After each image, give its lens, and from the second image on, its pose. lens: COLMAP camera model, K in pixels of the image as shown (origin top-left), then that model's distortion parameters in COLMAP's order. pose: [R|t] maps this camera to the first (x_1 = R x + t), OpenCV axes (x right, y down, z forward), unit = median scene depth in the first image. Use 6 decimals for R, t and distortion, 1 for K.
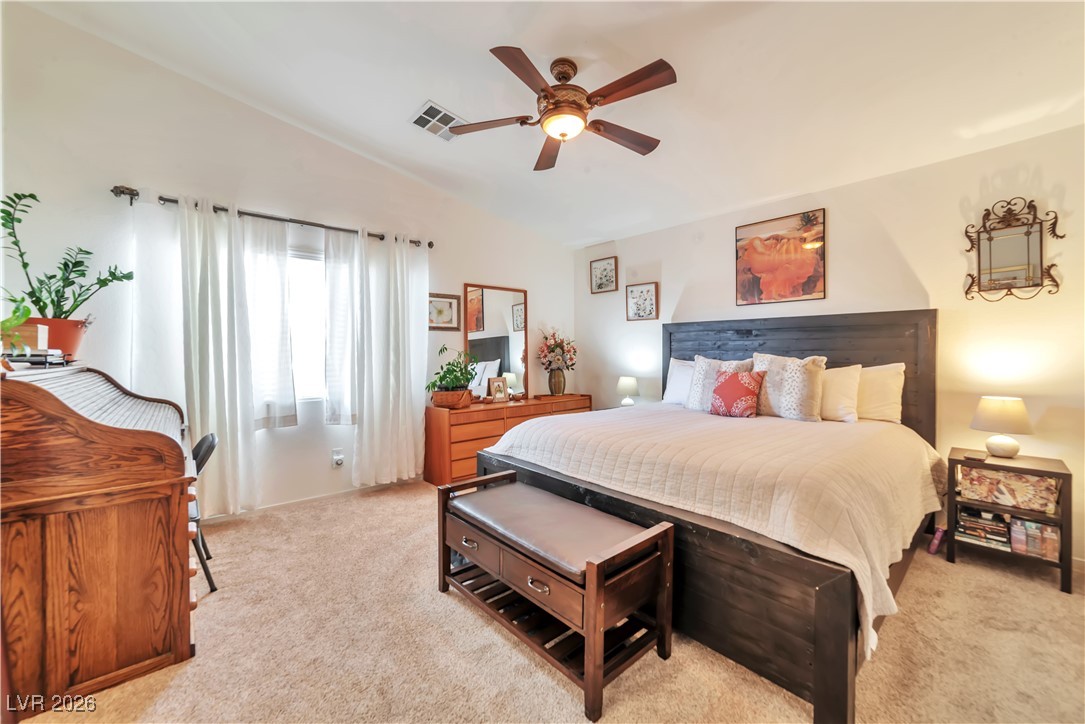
lens RADIAL K [[428.4, 0, 542.6], [0, 428.4, 356.7], [0, 0, 1]] dist [-0.041405, 0.015370]
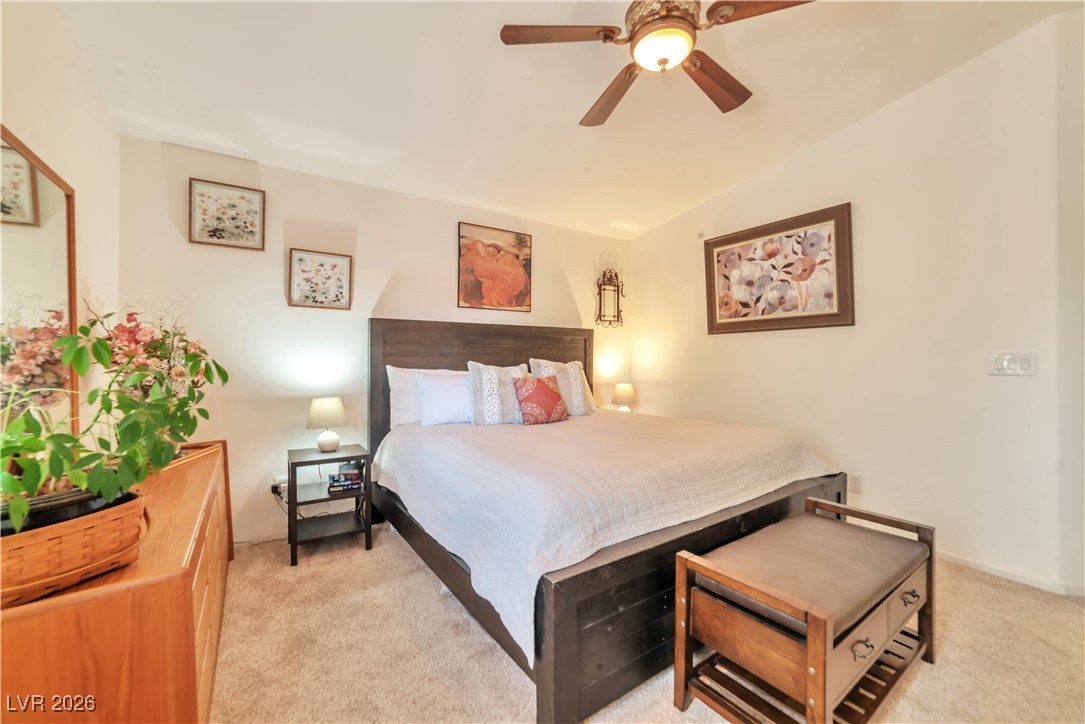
lens RADIAL K [[428.4, 0, 542.6], [0, 428.4, 356.7], [0, 0, 1]] dist [-0.041405, 0.015370]
pose [[0.124759, 0.001891, 0.992185, -0.463573], [0.007741, 0.999966, -0.002879, -0.009251], [-0.992157, 0.008040, 0.124740, 0.747292]]
